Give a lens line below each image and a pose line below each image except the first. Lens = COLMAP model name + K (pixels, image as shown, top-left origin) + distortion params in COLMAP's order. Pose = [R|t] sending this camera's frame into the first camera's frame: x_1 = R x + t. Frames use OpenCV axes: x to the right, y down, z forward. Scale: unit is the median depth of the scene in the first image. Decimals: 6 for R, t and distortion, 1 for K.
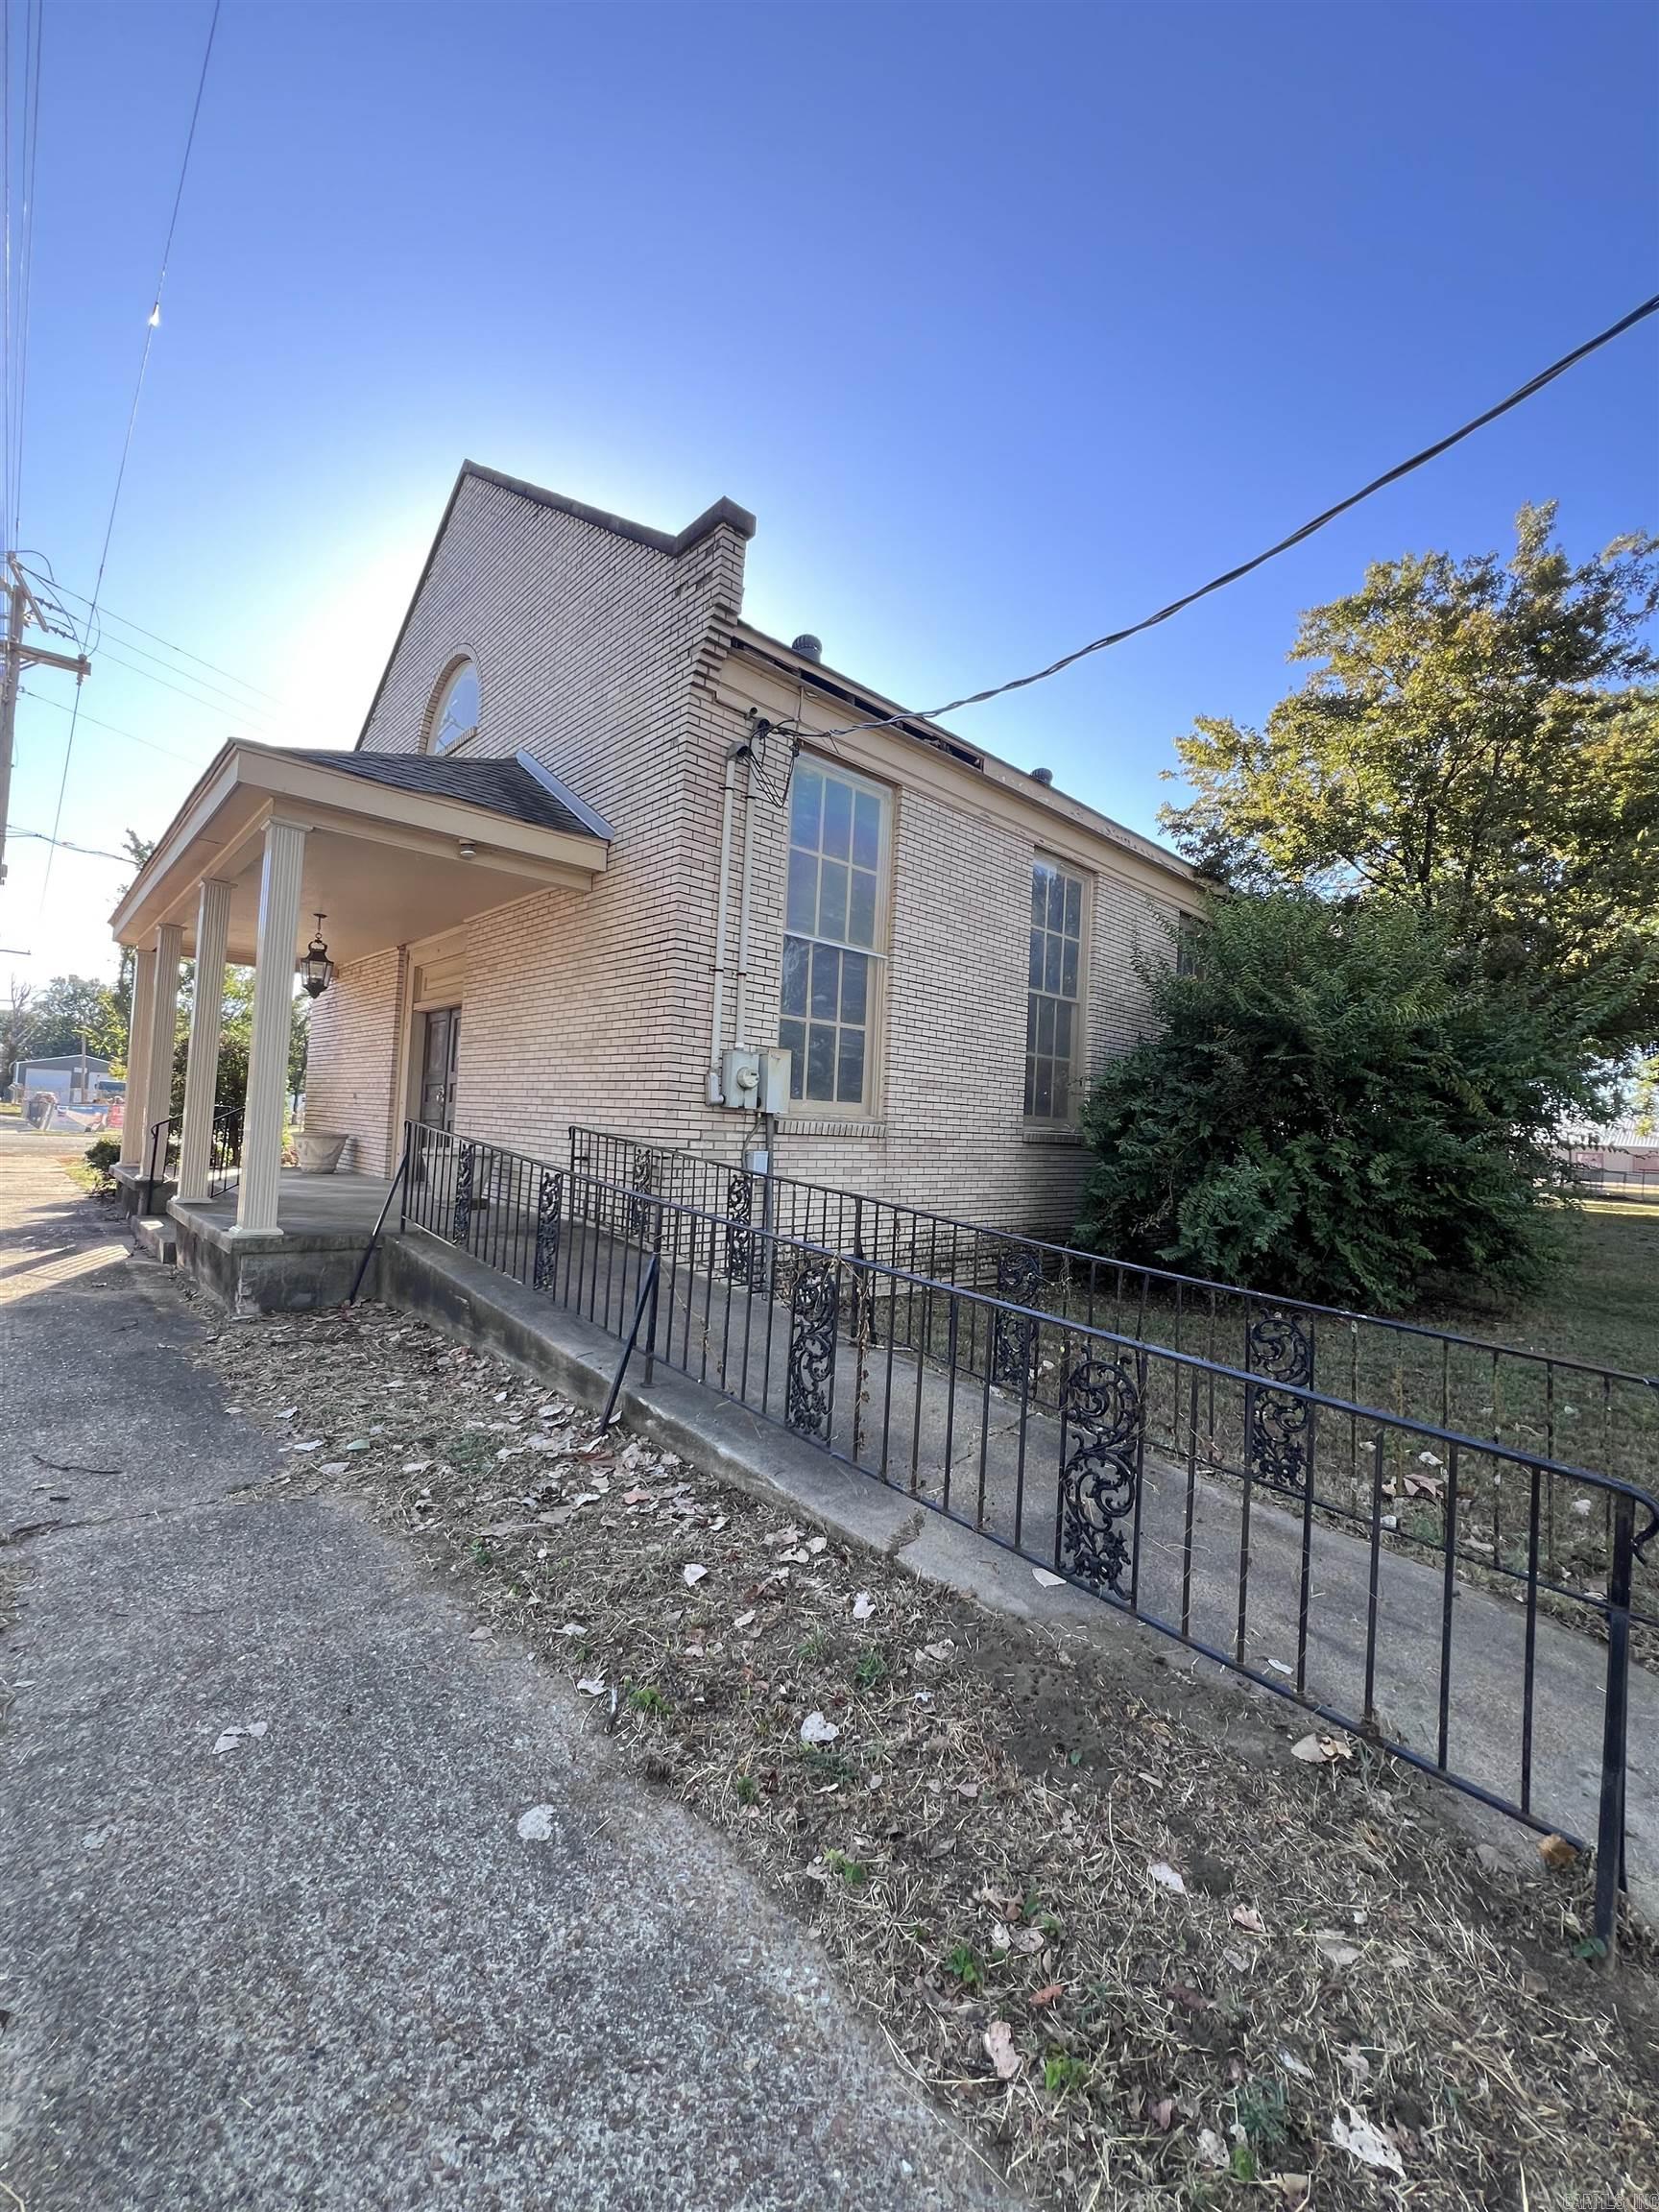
lens RADIAL K [[879.2, 0, 833.1], [0, 879.2, 1101.0], [0, 0, 1]] dist [-0.001402, 0.000055]
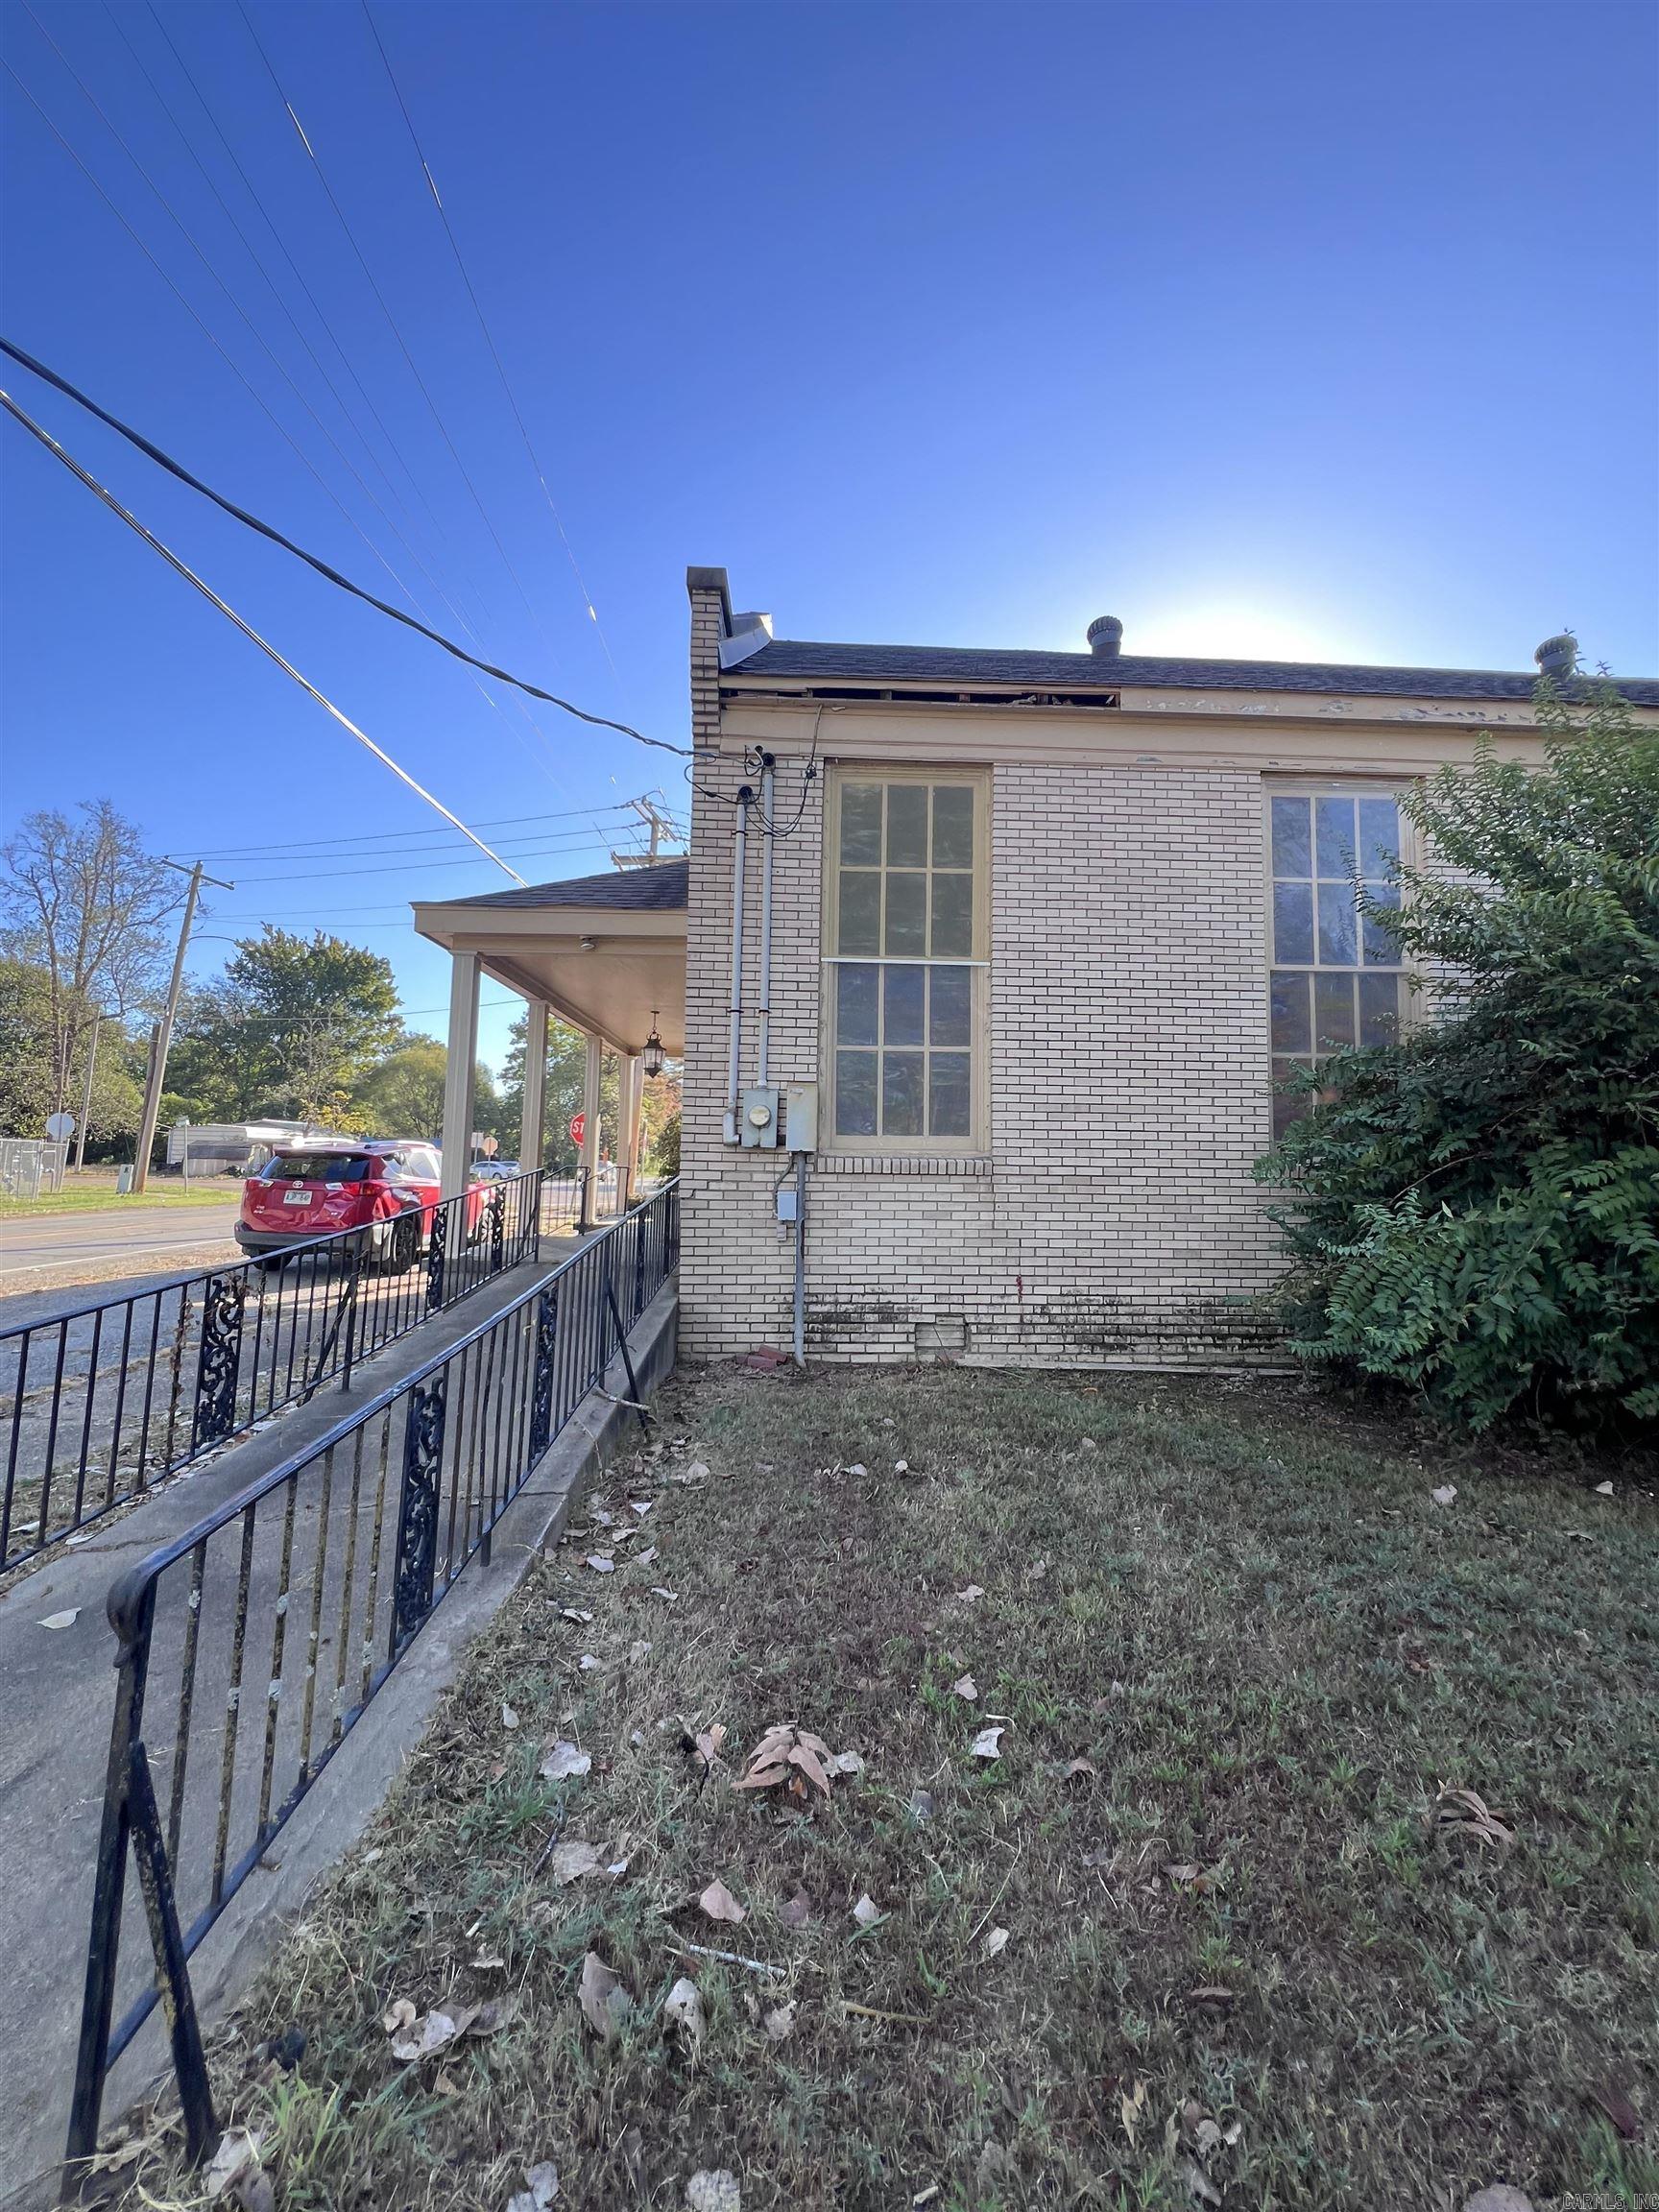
lens RADIAL K [[879.2, 0, 834.7], [0, 879.2, 1103.5], [0, 0, 1]] dist [-0.001402, 0.000055]
pose [[0.751461, -0.081349, -0.654743, 0.575677], [0.039934, 0.996158, -0.077936, 0.037350], [0.658568, 0.032419, 0.751823, 0.307906]]
